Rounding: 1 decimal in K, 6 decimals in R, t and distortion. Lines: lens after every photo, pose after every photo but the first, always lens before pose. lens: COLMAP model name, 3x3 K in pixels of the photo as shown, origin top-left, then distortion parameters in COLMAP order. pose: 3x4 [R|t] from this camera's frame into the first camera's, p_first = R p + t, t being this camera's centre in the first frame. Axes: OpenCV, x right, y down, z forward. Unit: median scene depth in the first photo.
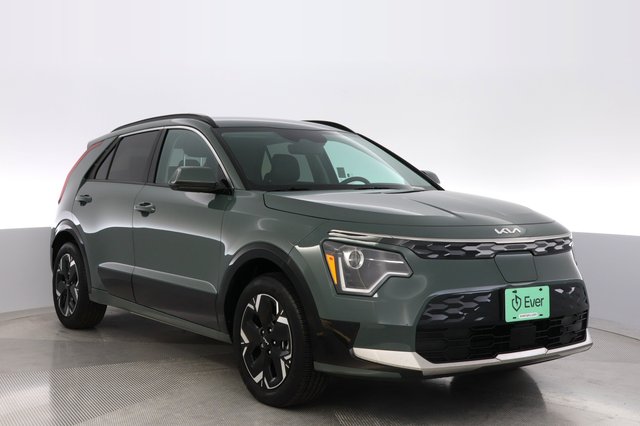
lens RADIAL K [[954.2, 0, 318.9], [0, 954.2, 208.9], [0, 0, 1]] dist [0.051583, 0.000000]
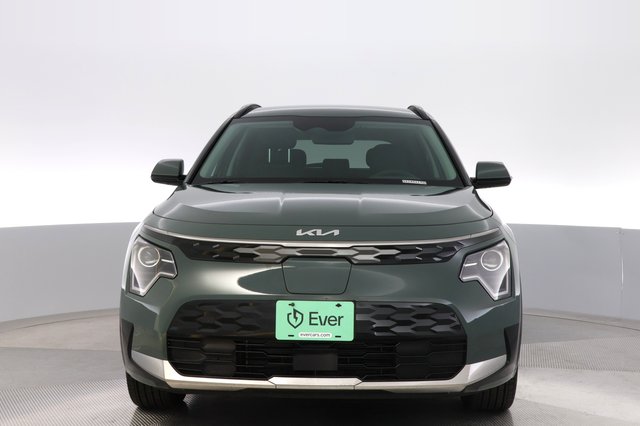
lens RADIAL K [[954.2, 0, 317.8], [0, 954.2, 211.9], [0, 0, 1]] dist [0.051583, 0.000000]
pose [[0.777172, 0.024503, -0.628811, 0.744085], [-0.019913, 0.999699, 0.014344, -0.007243], [0.628974, 0.001374, 0.777426, 0.361360]]
